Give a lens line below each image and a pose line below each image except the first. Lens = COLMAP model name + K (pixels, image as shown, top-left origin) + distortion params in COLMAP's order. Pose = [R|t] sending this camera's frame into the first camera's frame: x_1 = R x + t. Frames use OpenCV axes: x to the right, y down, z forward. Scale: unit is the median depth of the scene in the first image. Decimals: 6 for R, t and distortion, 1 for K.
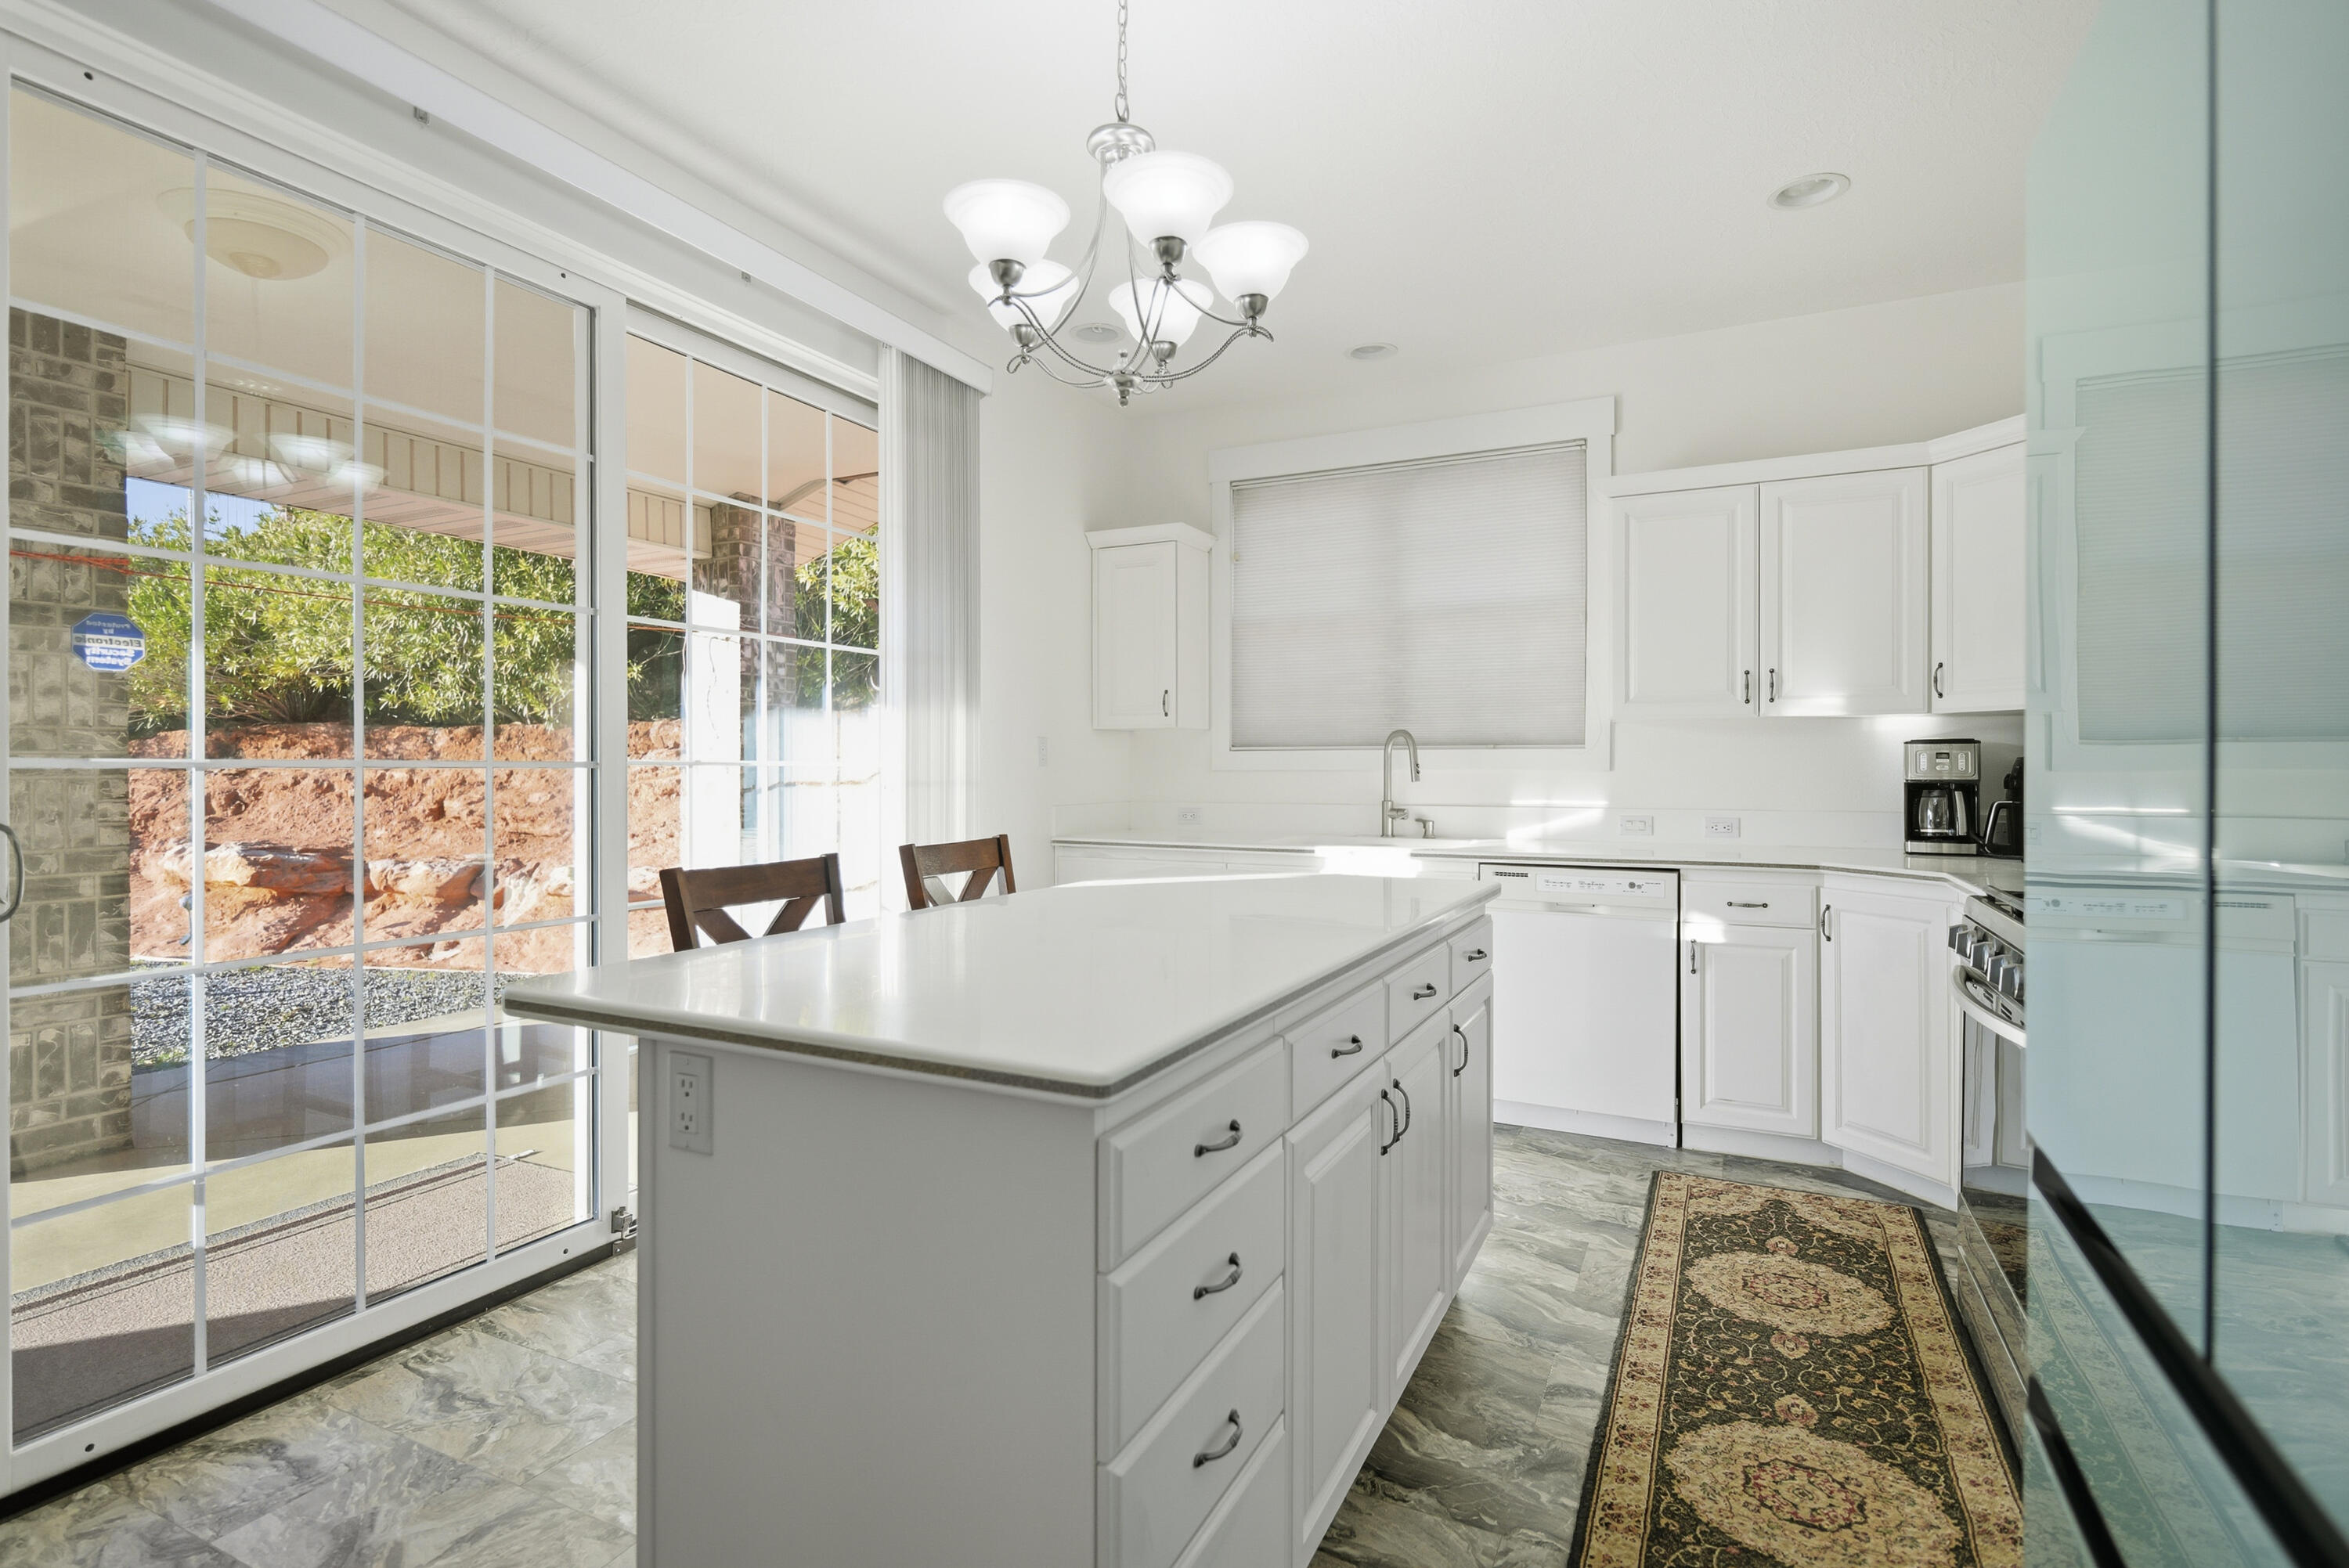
lens RADIAL K [[1131.3, 0, 1177.2], [0, 1131.3, 762.3], [0, 0, 1]] dist [-0.003369, -0.000225]
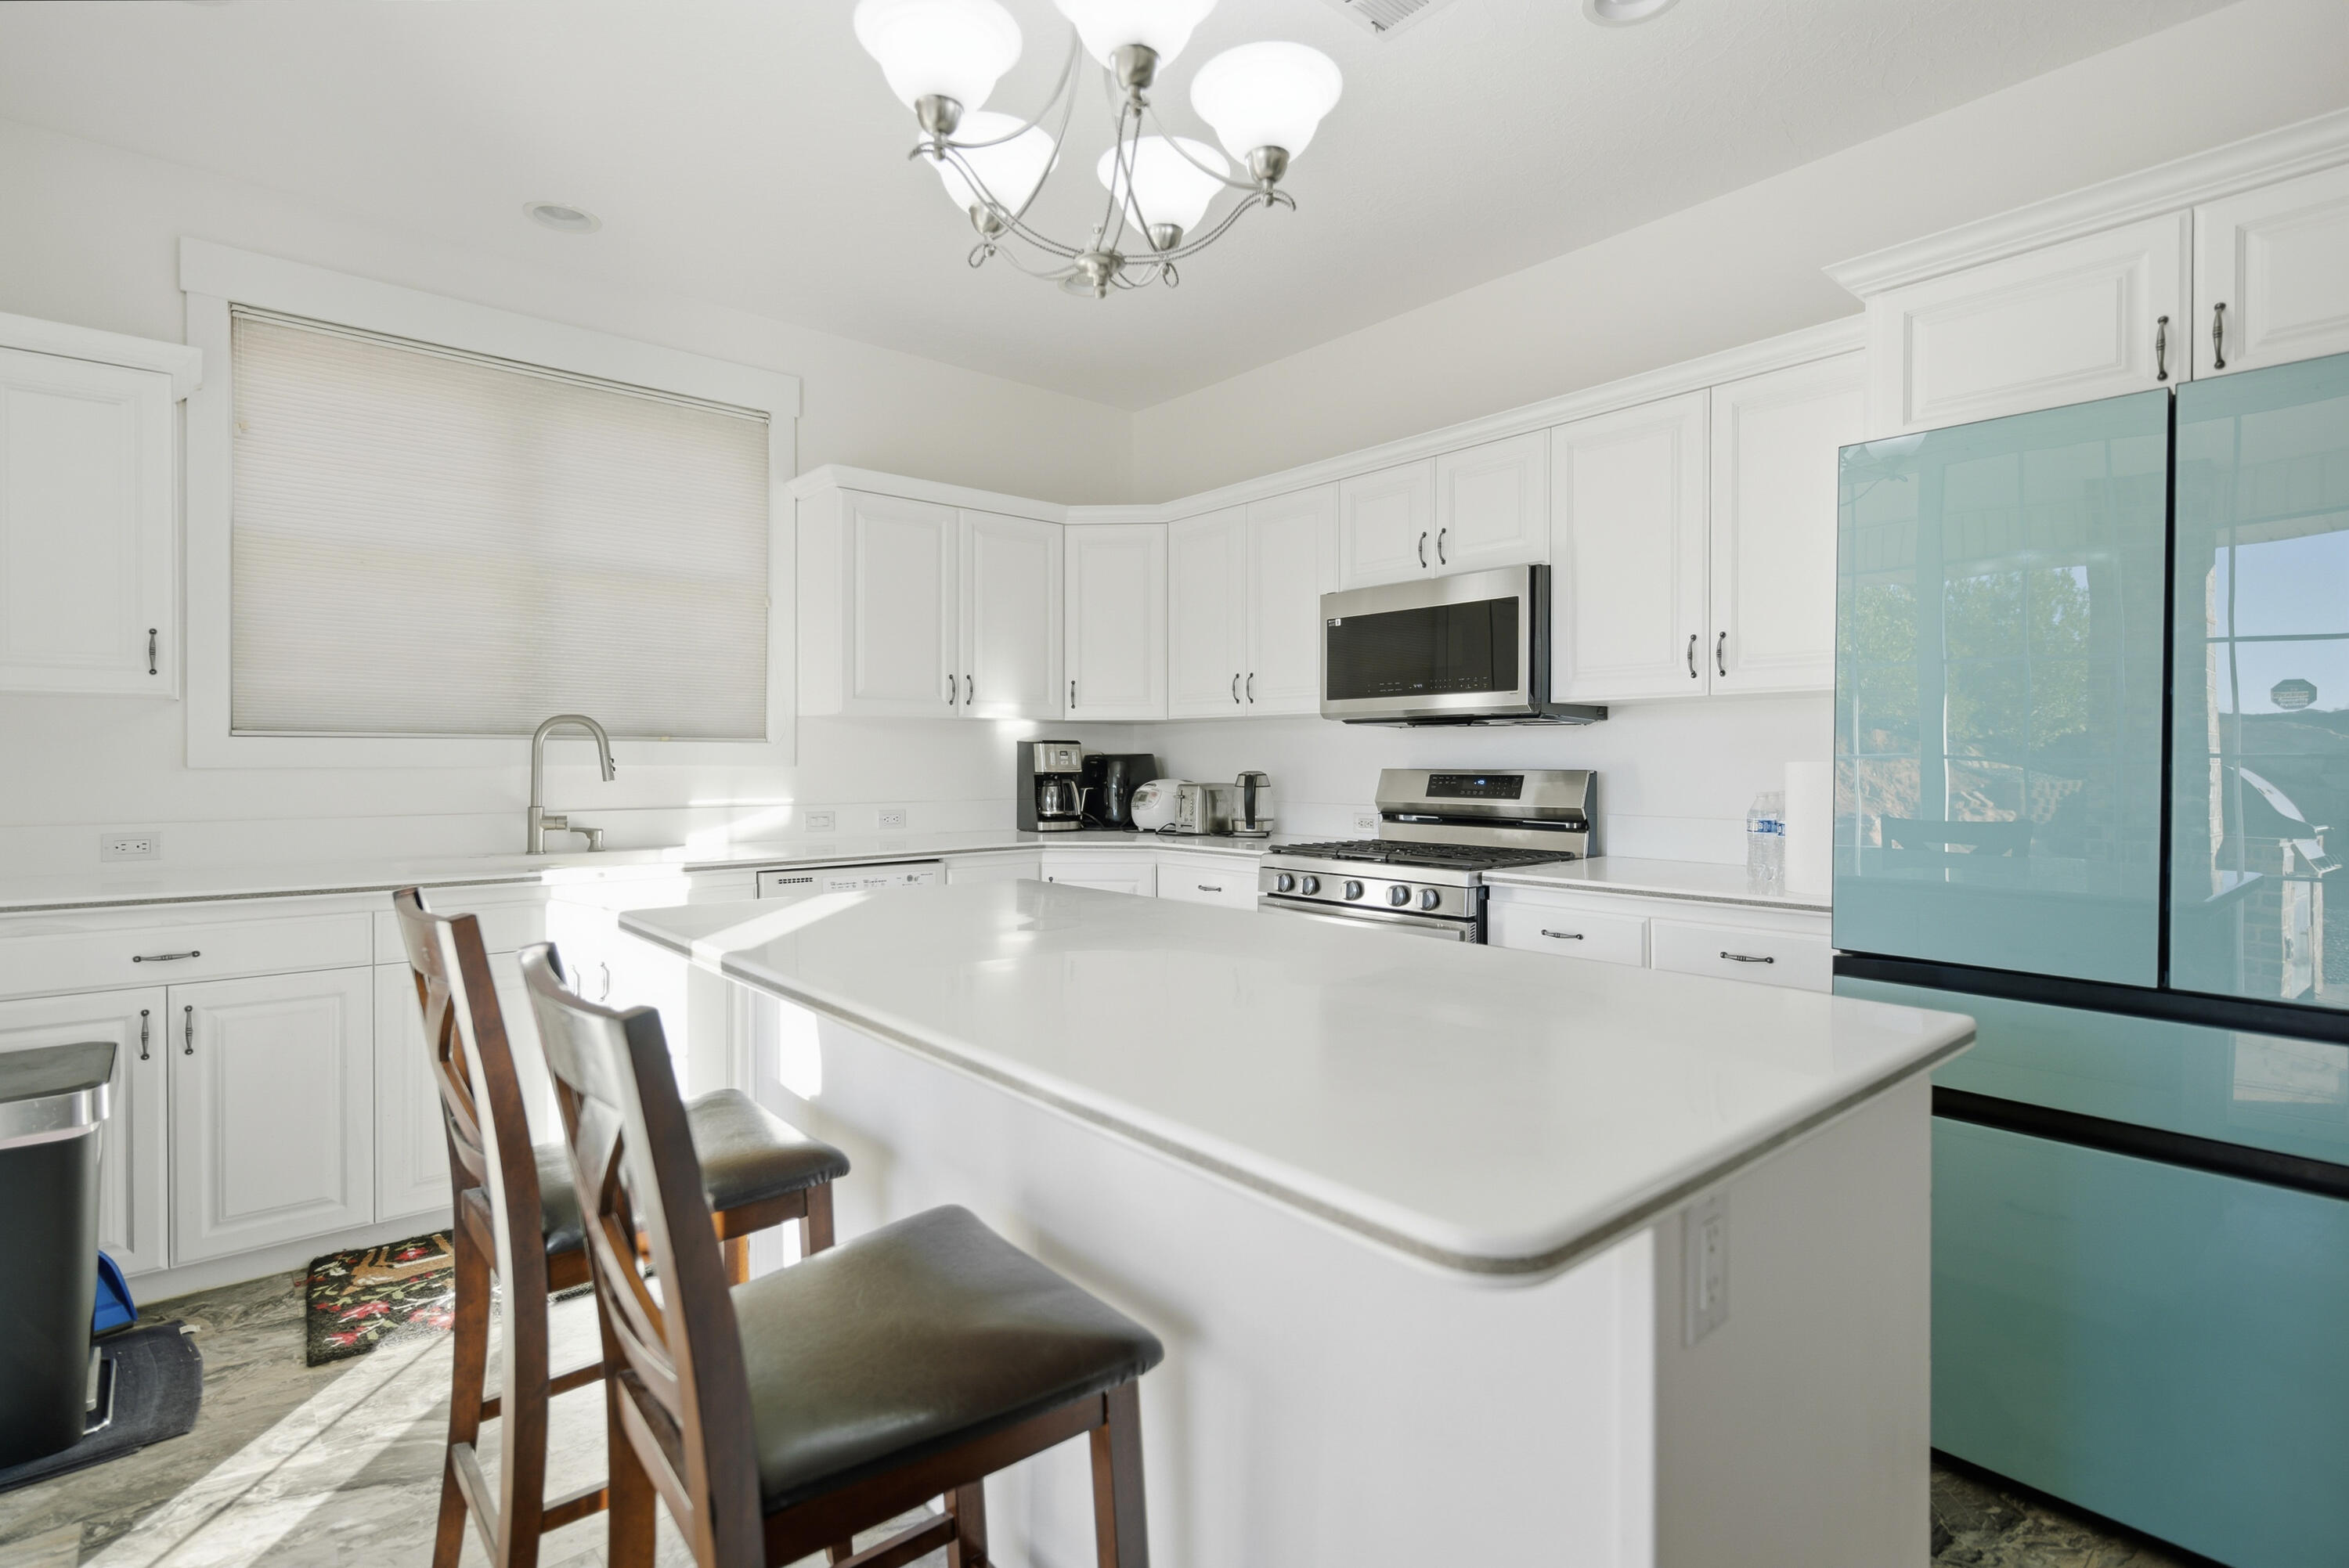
lens RADIAL K [[1101.9, 0, 1161.2], [0, 1101.9, 777.7], [0, 0, 1]] dist [0.002768, 0.000357]
pose [[0.395586, -0.012780, 0.918340, -0.414549], [-0.003050, 0.999879, 0.015228, 0.002177], [-0.918424, -0.008825, 0.395500, 0.396250]]
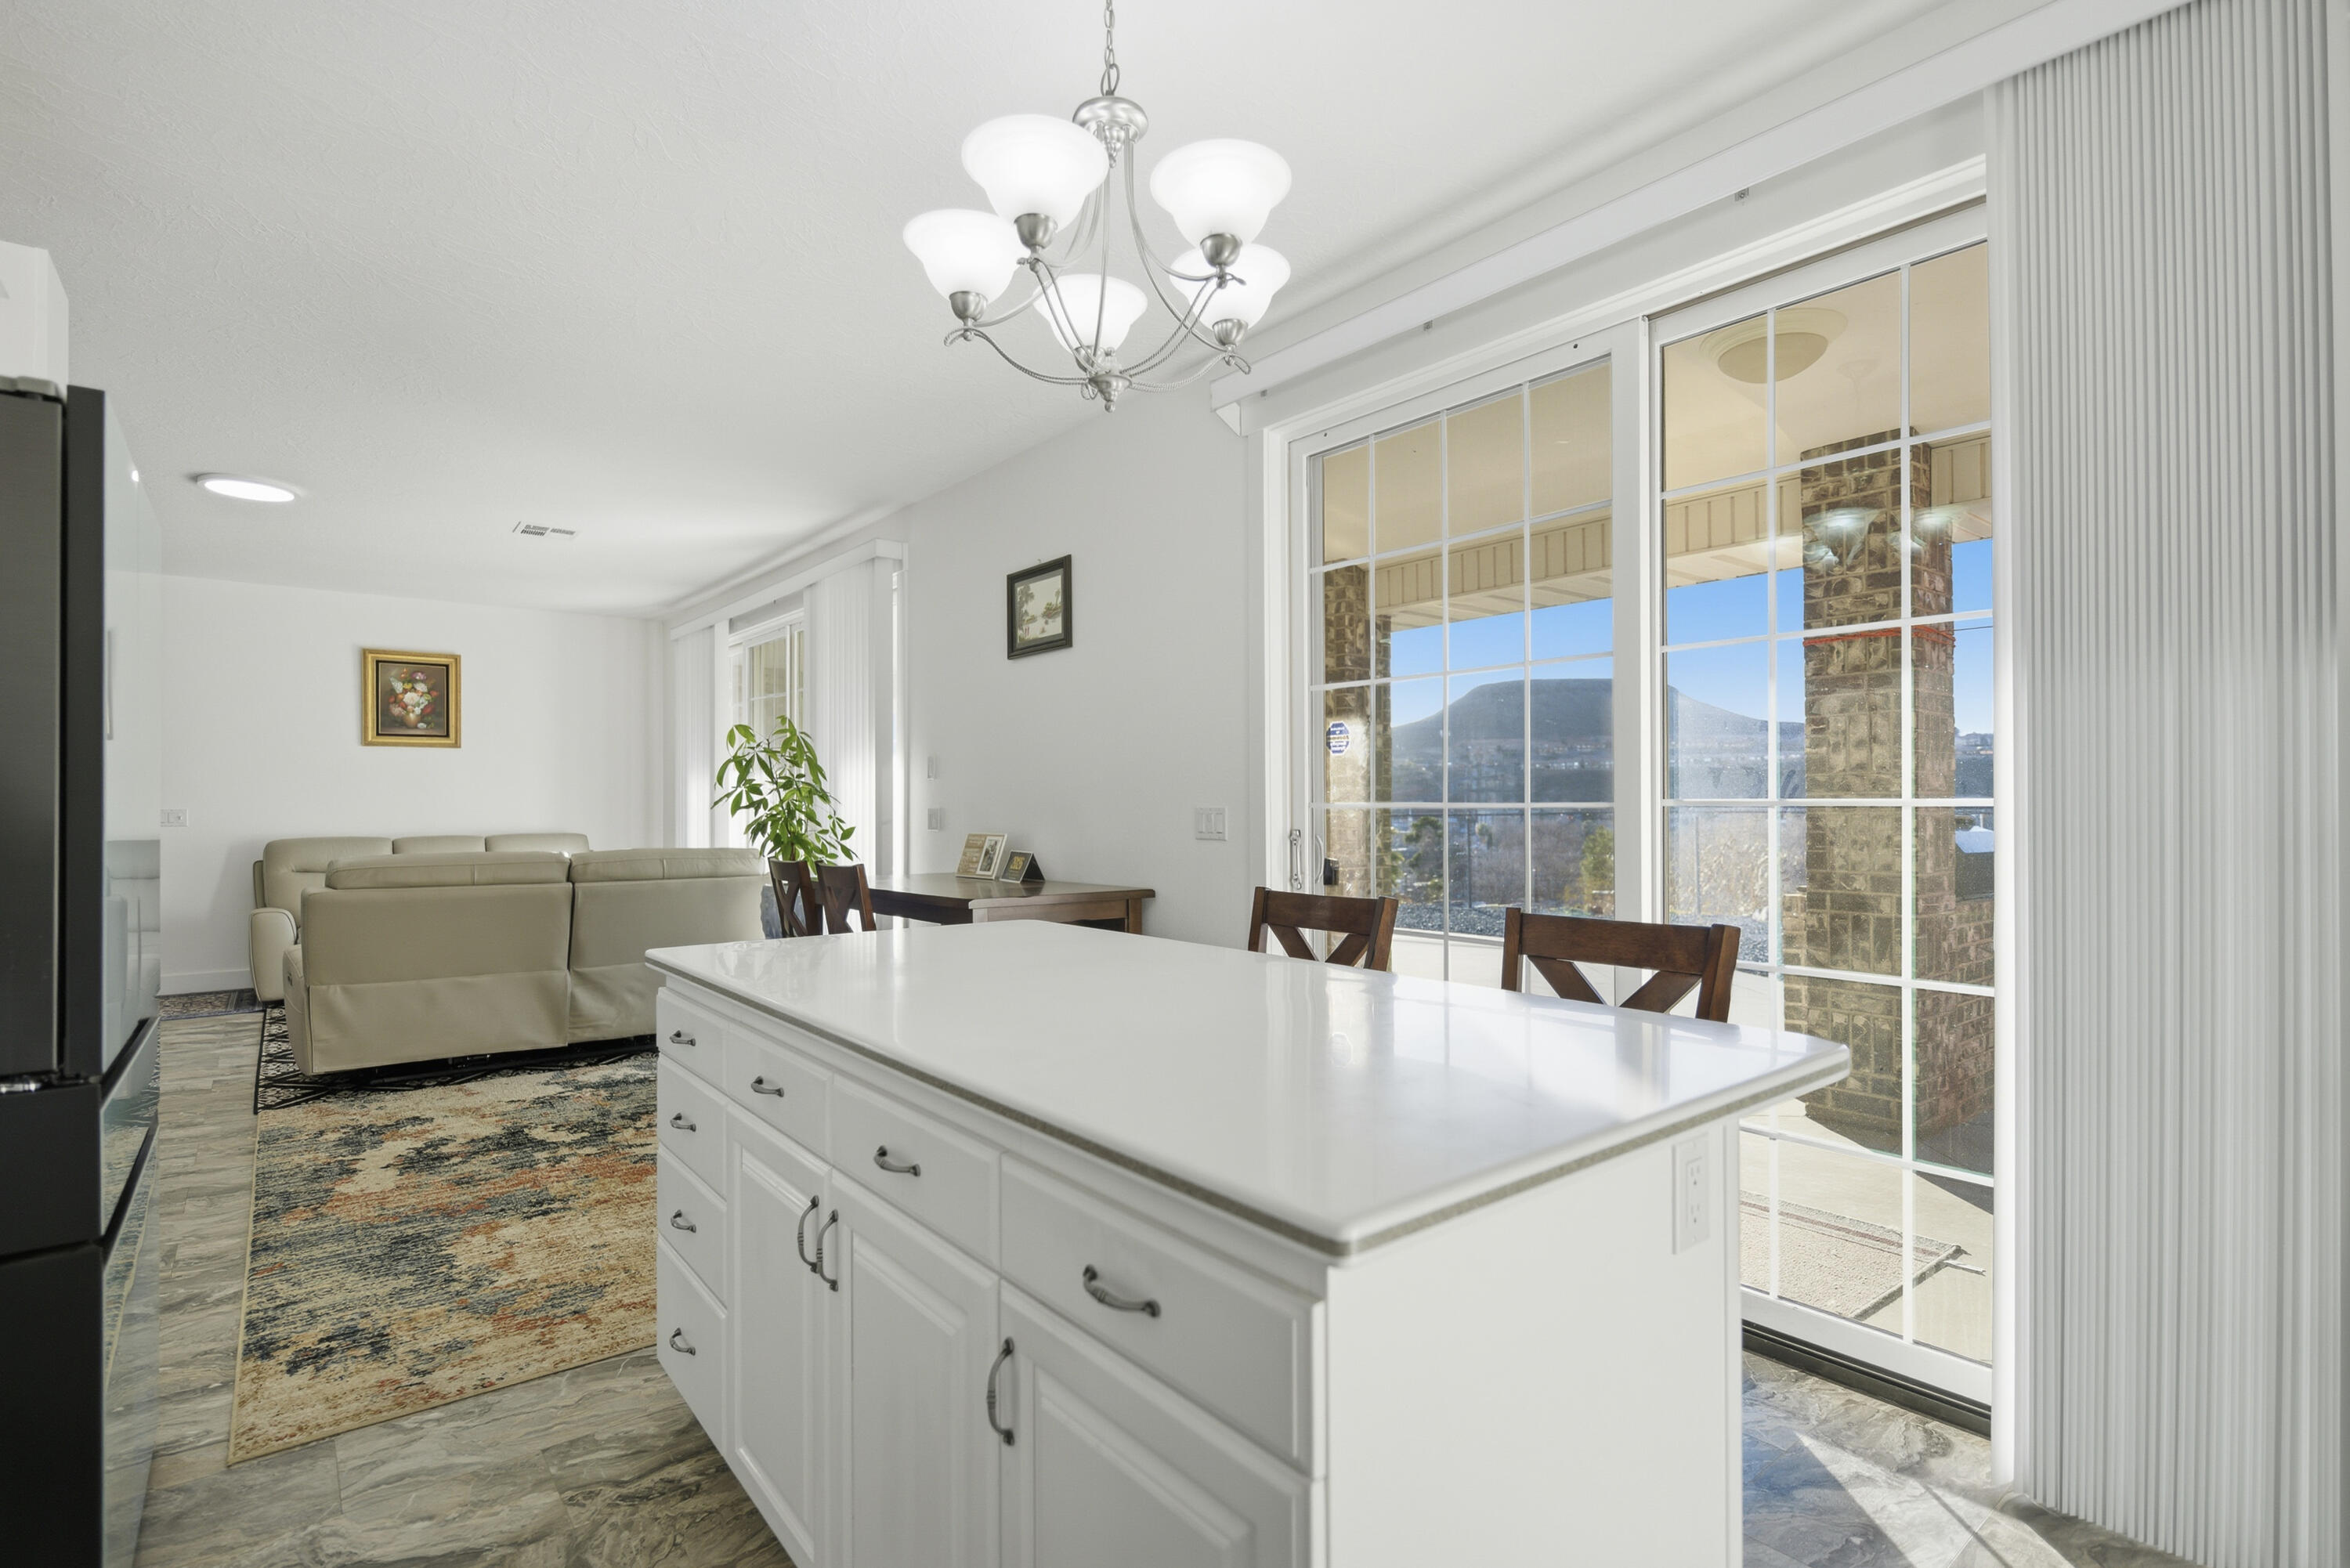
lens RADIAL K [[1113.1, 0, 1176.4], [0, 1113.1, 799.3], [0, 0, 1]] dist [0.000460, -0.000432]
pose [[-0.415655, -0.002038, -0.909520, 0.426271], [0.005957, 0.999970, -0.004963, -0.000358], [0.909503, -0.007481, -0.415631, 0.820094]]
